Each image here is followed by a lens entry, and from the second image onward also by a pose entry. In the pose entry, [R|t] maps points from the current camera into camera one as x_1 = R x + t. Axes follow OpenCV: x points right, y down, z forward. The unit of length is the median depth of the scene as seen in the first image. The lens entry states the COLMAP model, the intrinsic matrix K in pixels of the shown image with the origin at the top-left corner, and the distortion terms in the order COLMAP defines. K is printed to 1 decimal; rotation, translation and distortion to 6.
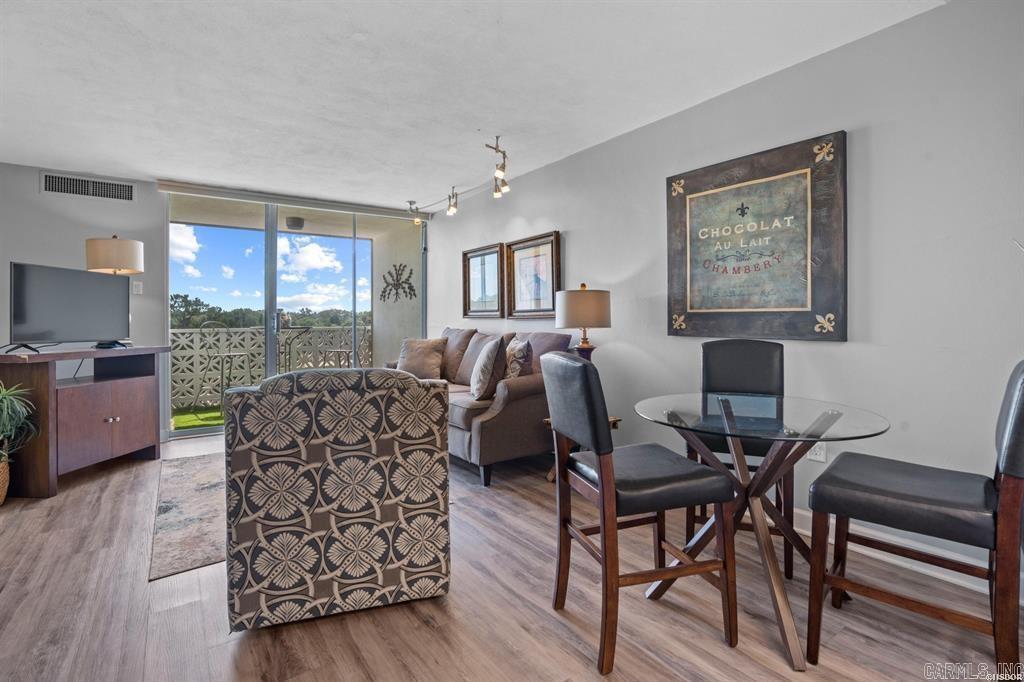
lens RADIAL K [[476.2, 0, 500.9], [0, 476.2, 319.3], [0, 0, 1]] dist [-0.029660, 0.001577]
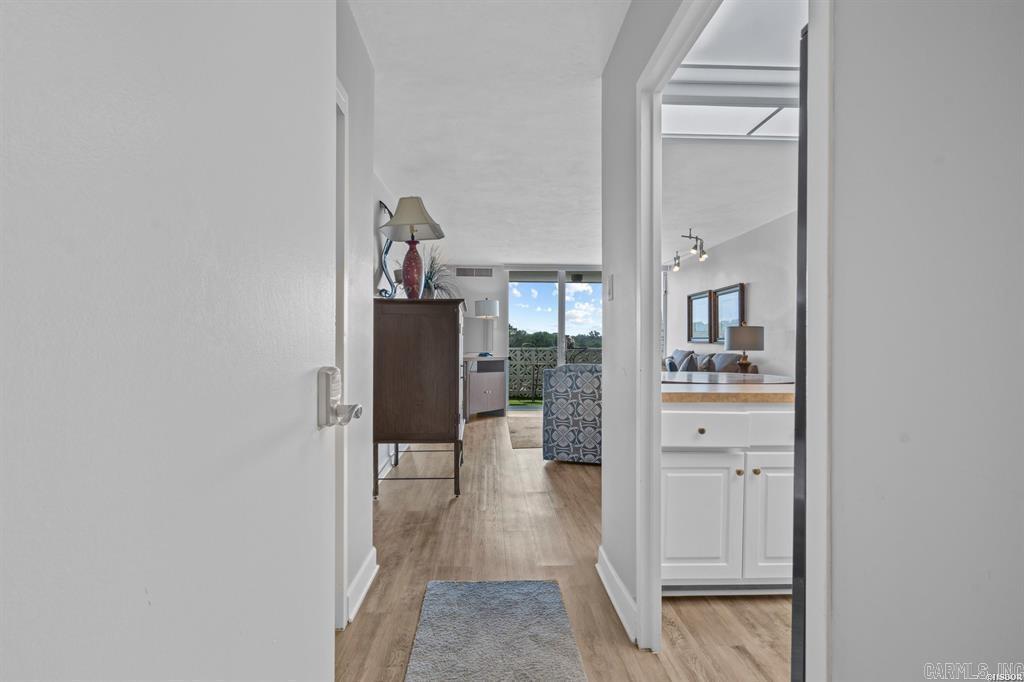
lens RADIAL K [[476.2, 0, 507.3], [0, 476.2, 342.2], [0, 0, 1]] dist [-0.029660, 0.001577]
pose [[0.841242, 0.009811, -0.540570, 0.449021], [-0.009486, 0.999949, 0.003386, -0.007780], [0.540575, 0.002280, 0.841292, -0.886583]]
